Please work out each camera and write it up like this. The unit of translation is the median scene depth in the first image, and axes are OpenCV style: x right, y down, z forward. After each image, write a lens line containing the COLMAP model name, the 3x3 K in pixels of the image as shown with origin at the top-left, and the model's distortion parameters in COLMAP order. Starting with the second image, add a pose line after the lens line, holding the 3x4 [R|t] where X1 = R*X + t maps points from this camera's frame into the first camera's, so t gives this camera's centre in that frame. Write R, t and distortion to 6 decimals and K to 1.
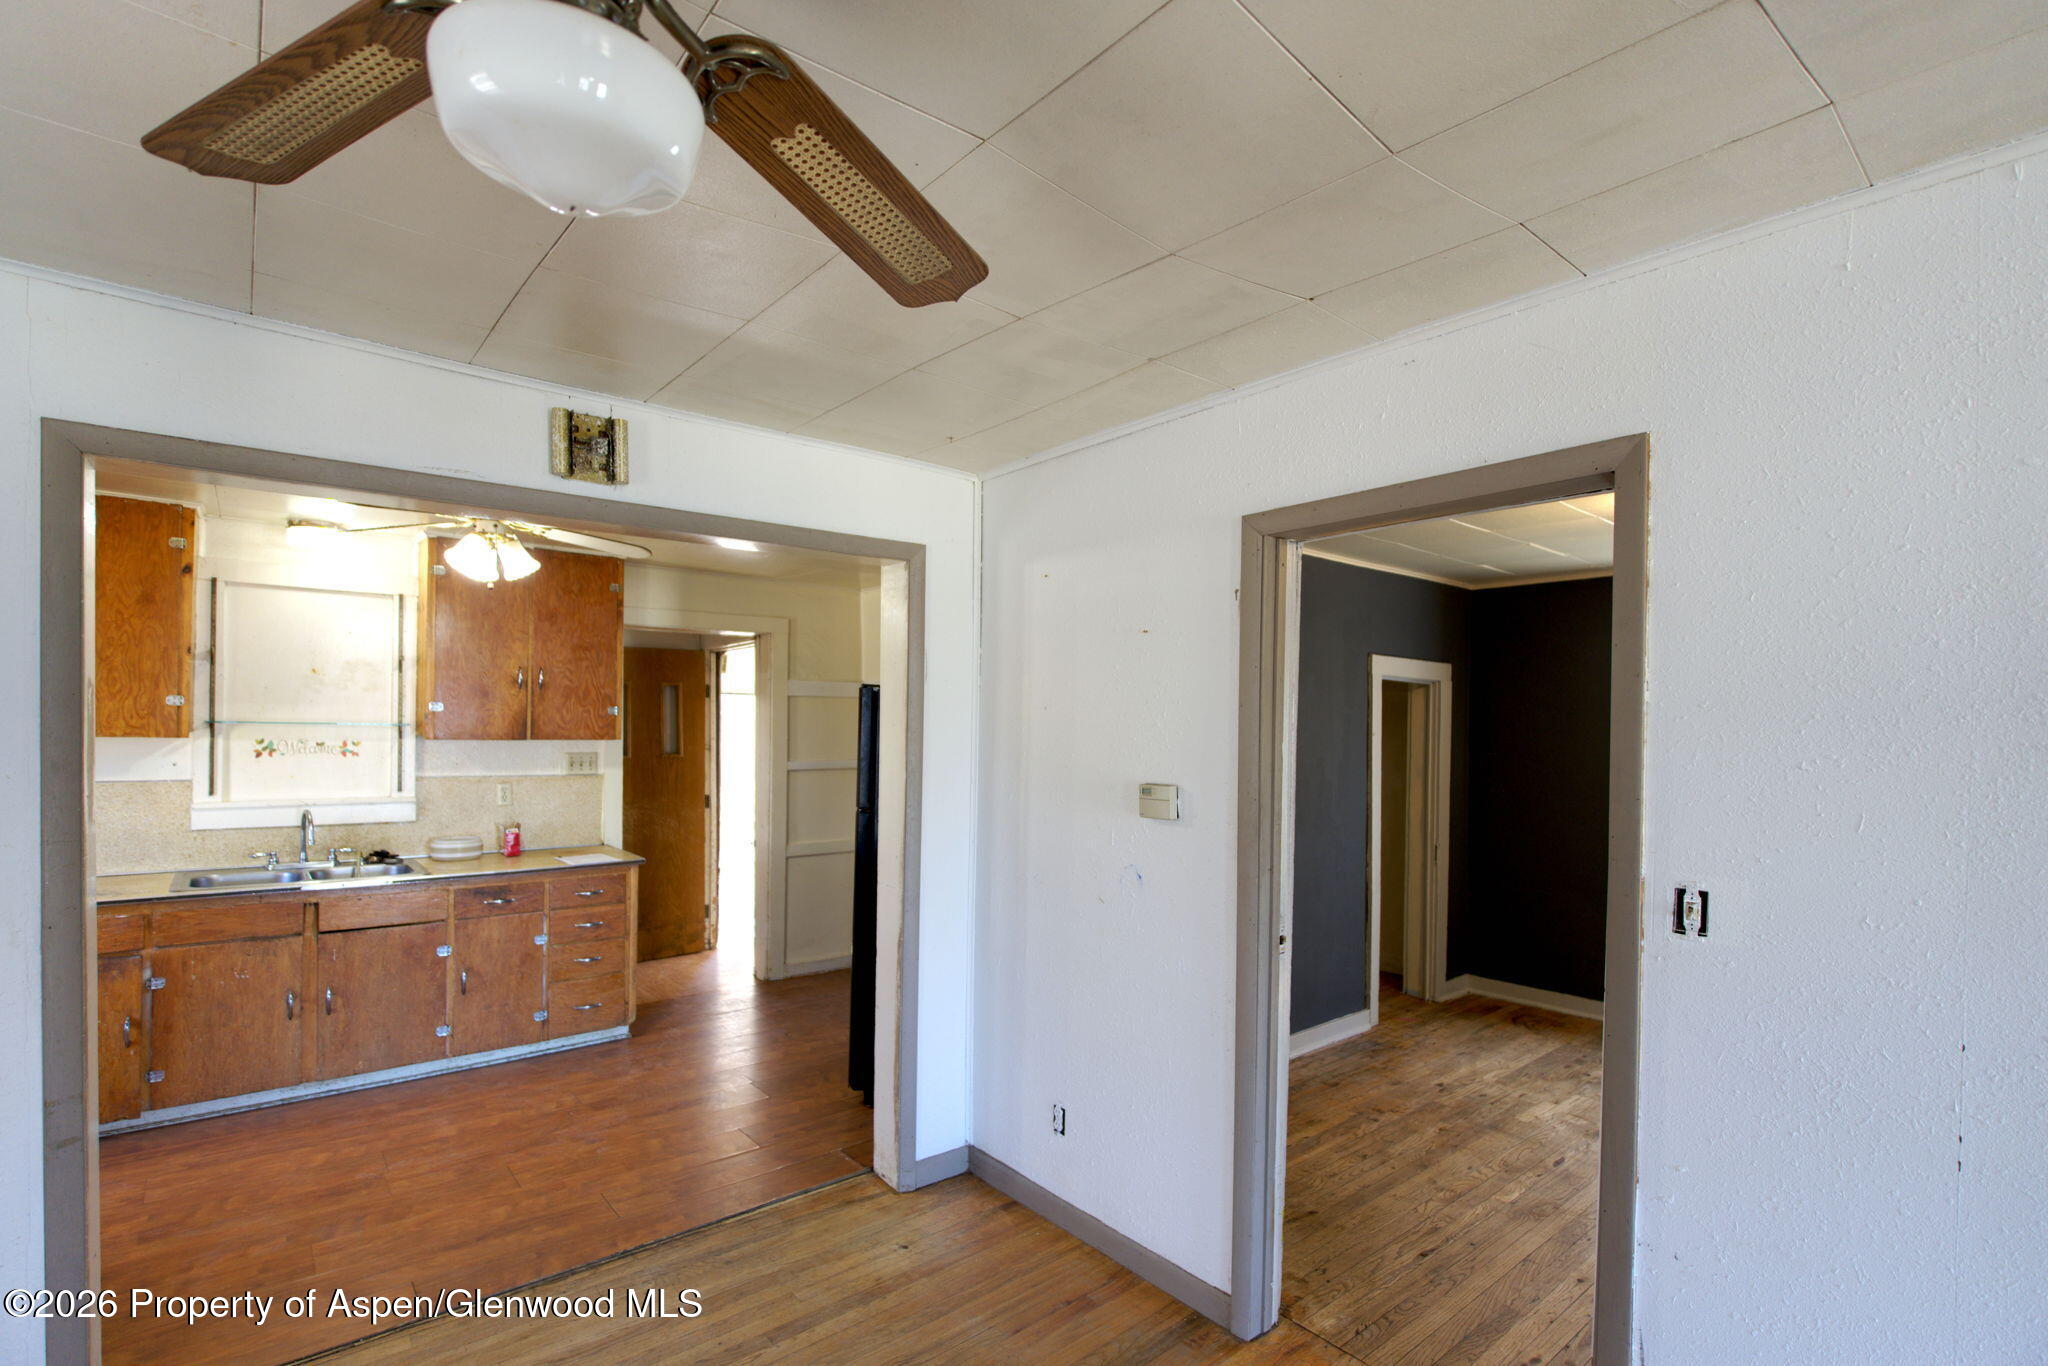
lens RADIAL K [[942.8, 0, 1020.4], [0, 942.8, 724.9], [0, 0, 1]] dist [-0.012027, -0.000448]
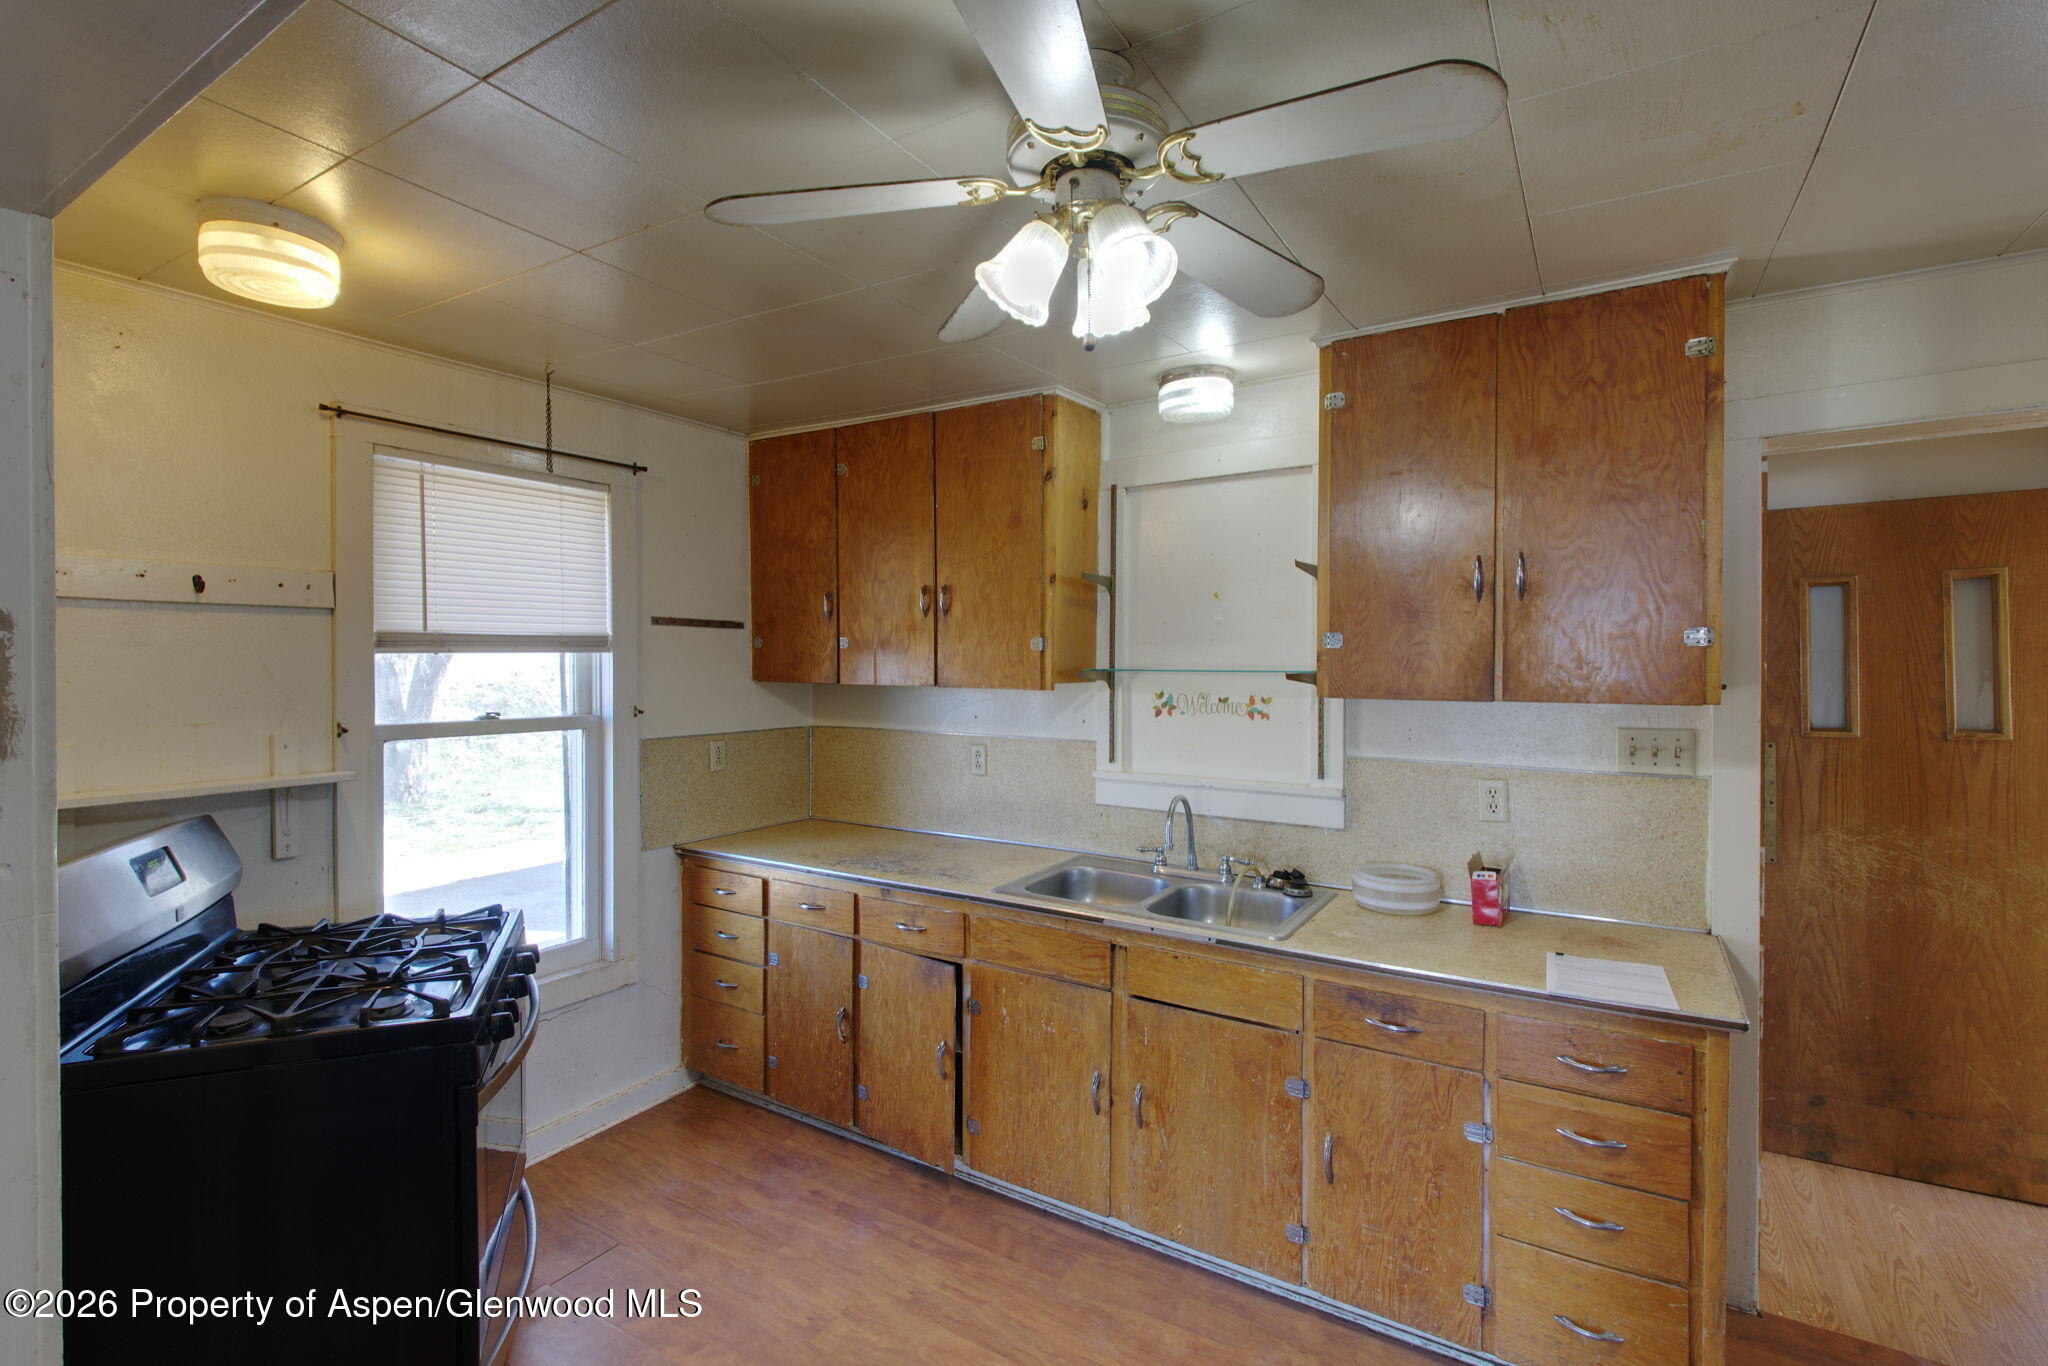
lens RADIAL K [[916.9, 0, 1024.7], [0, 916.9, 670.9], [0, 0, 1]] dist [-0.000857, -0.001569]
pose [[0.308405, -0.003563, -0.951249, -0.151886], [0.008501, 0.999963, -0.000989, -0.001946], [0.951217, -0.007782, 0.308424, 0.667016]]
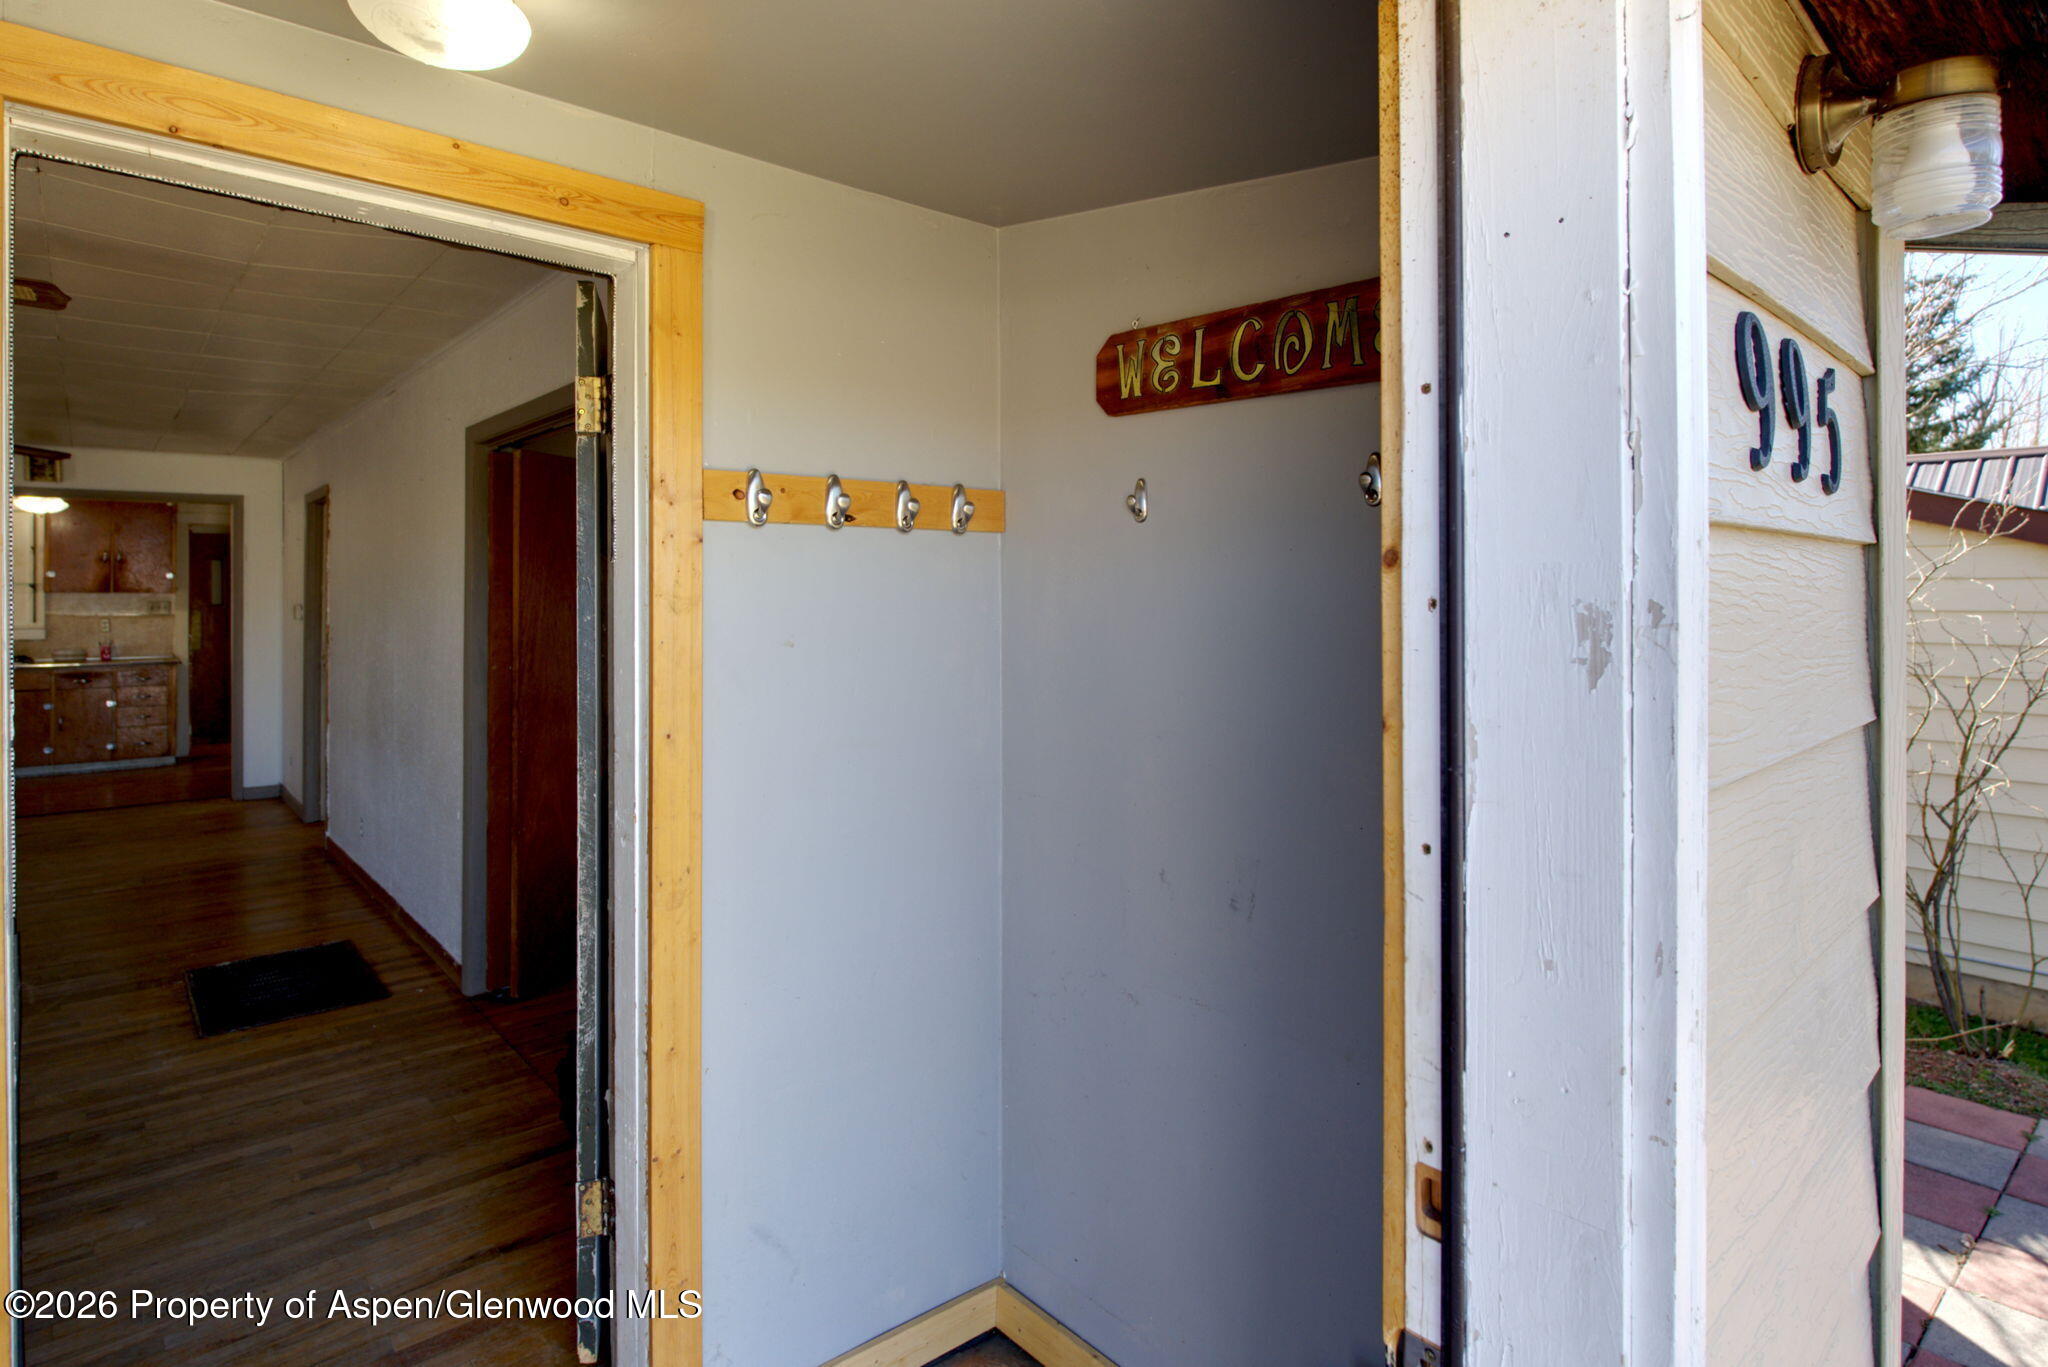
lens RADIAL K [[1022.9, 0, 959.1], [0, 1022.9, 590.9], [0, 0, 1]] dist [-0.003433, -0.000604]
pose [[0.999889, -0.006708, 0.013293, 1.112392], [0.006703, 0.999977, 0.000395, 0.024925], [-0.013295, -0.000306, 0.999912, -0.992333]]
